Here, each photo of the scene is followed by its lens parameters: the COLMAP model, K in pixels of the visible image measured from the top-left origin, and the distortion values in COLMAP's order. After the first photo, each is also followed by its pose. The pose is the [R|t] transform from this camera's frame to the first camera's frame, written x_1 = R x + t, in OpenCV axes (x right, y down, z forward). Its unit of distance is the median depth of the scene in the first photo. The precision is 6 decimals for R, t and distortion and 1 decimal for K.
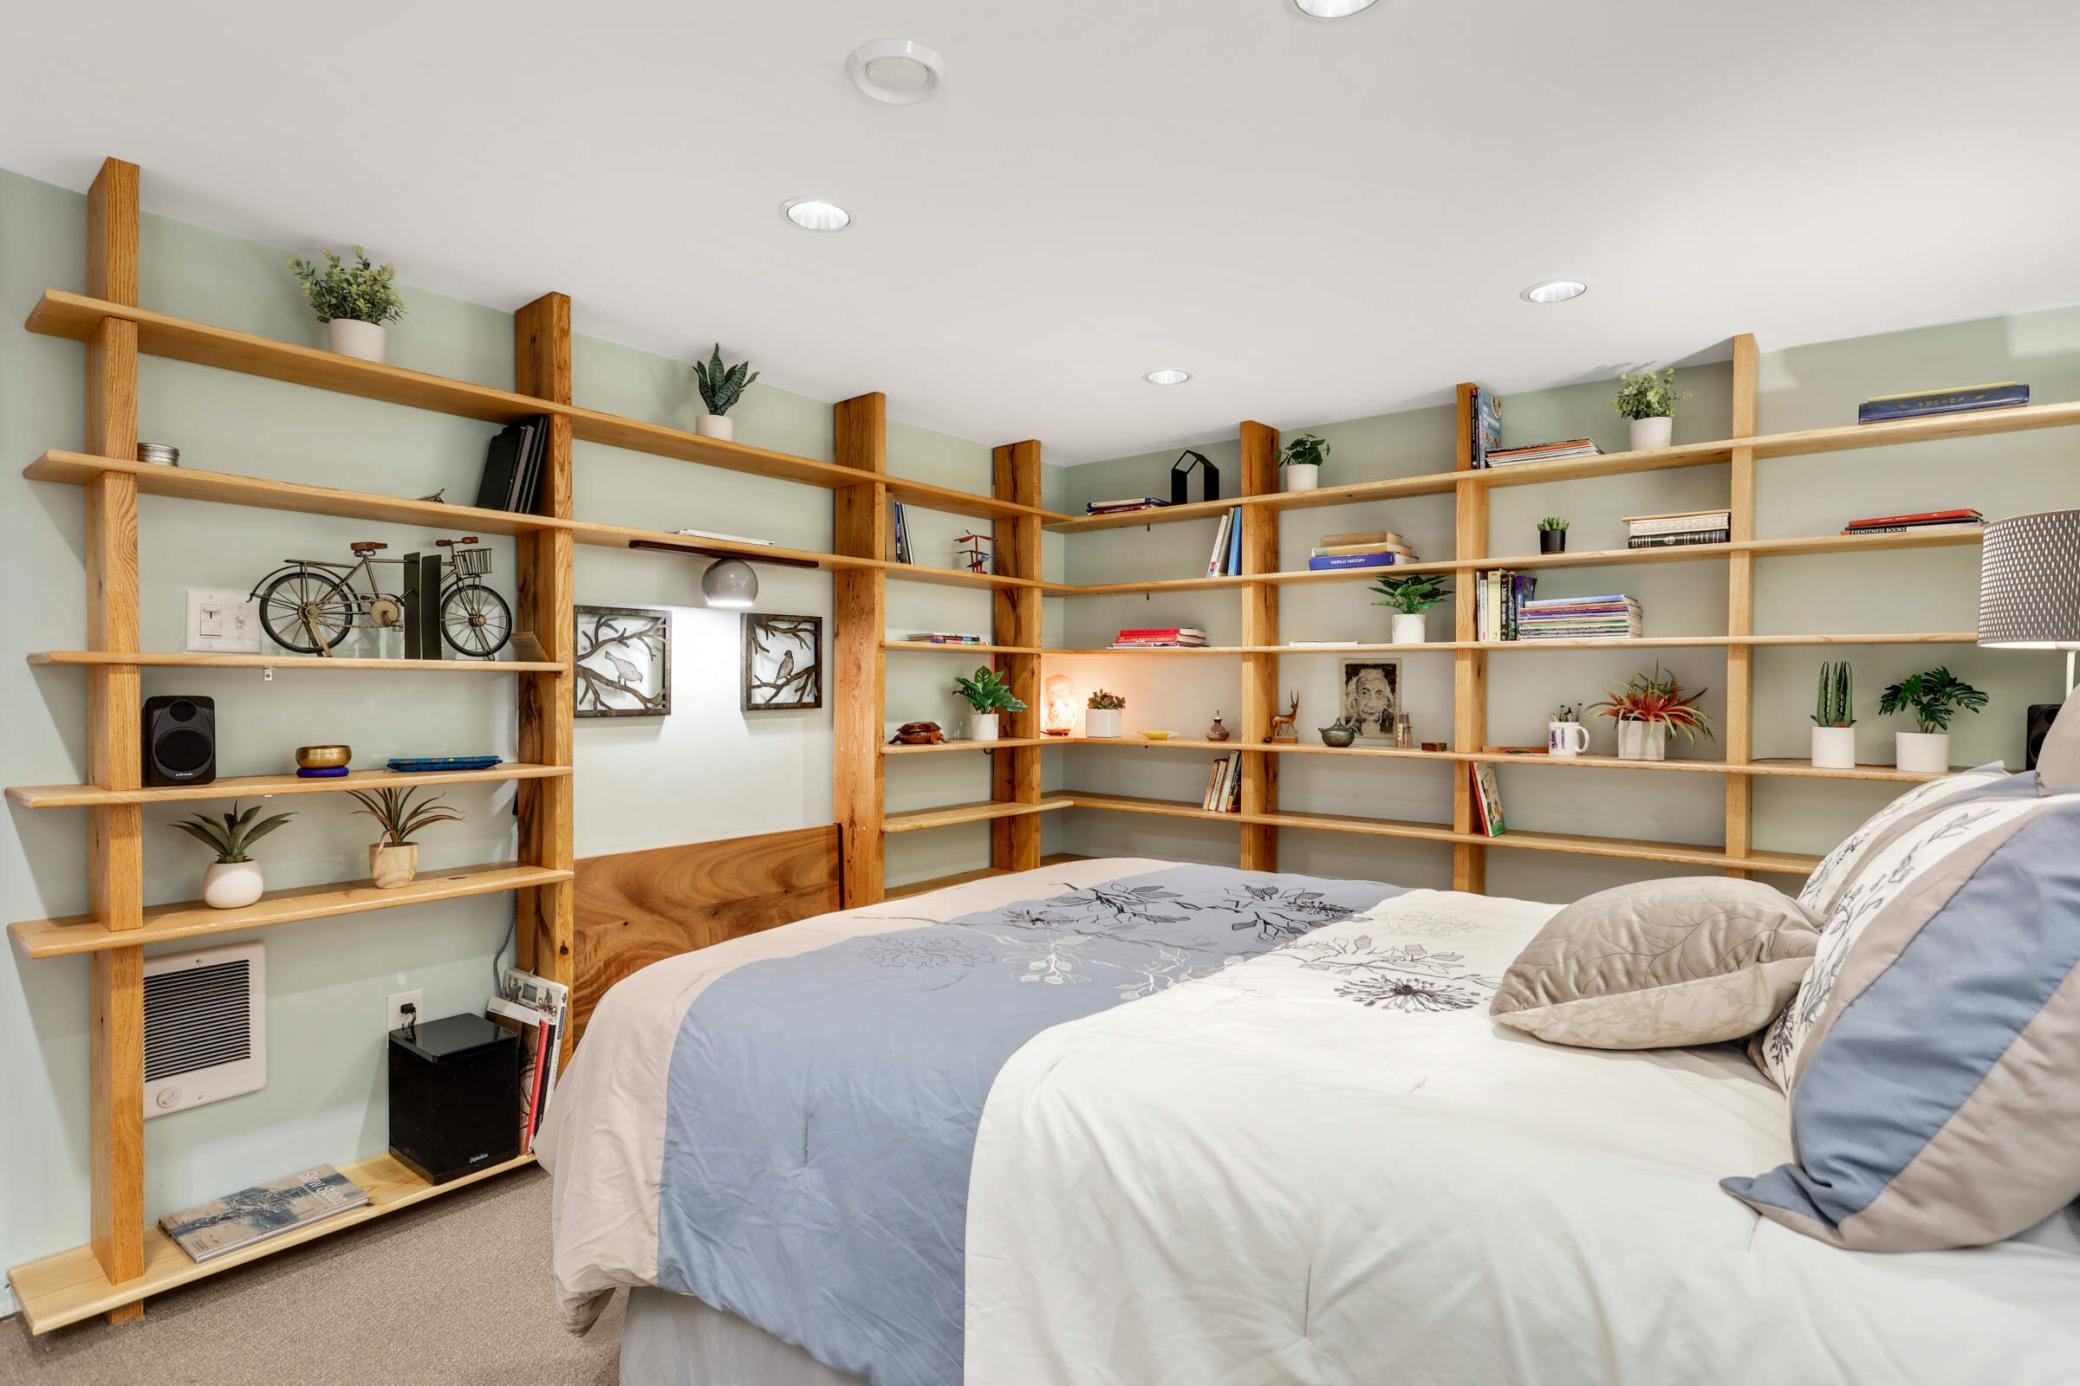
lens RADIAL K [[1026.8, 0, 1040.0], [0, 1026.8, 693.0], [0, 0, 1]] dist [-0.002268, -0.000209]
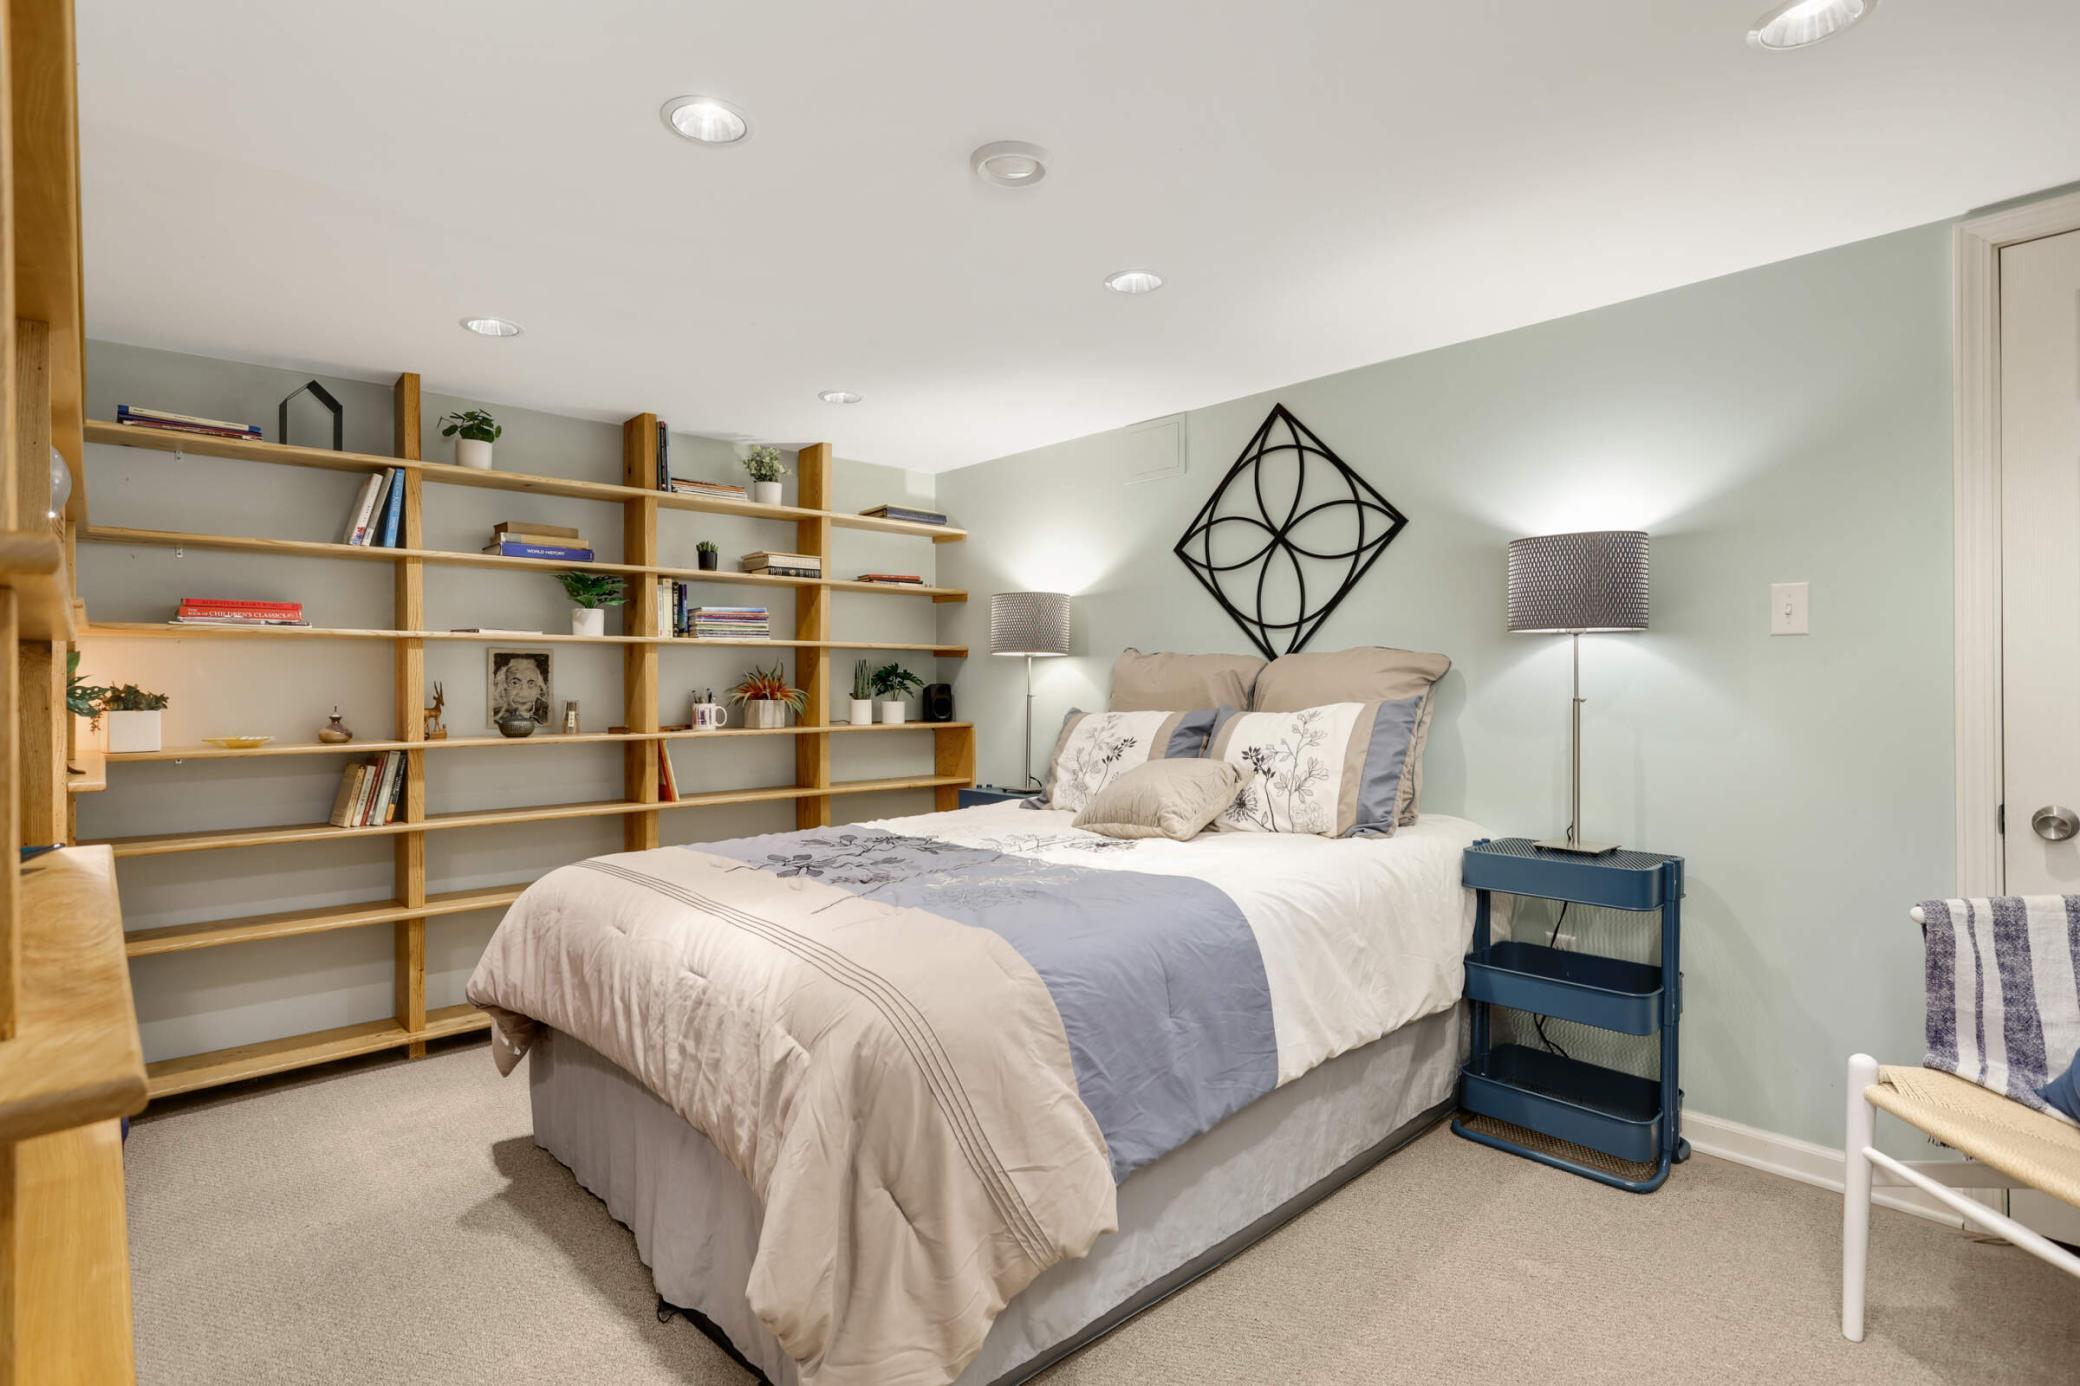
lens RADIAL K [[1019.0, 0, 1040.0], [0, 1019.0, 693.0], [0, 0, 1]] dist [-0.028823, -0.000048]
pose [[0.163692, -0.017172, 0.986362, -0.650907], [0.011680, 0.999812, 0.015468, 0.000783], [-0.986442, 0.008989, 0.163862, 0.384508]]
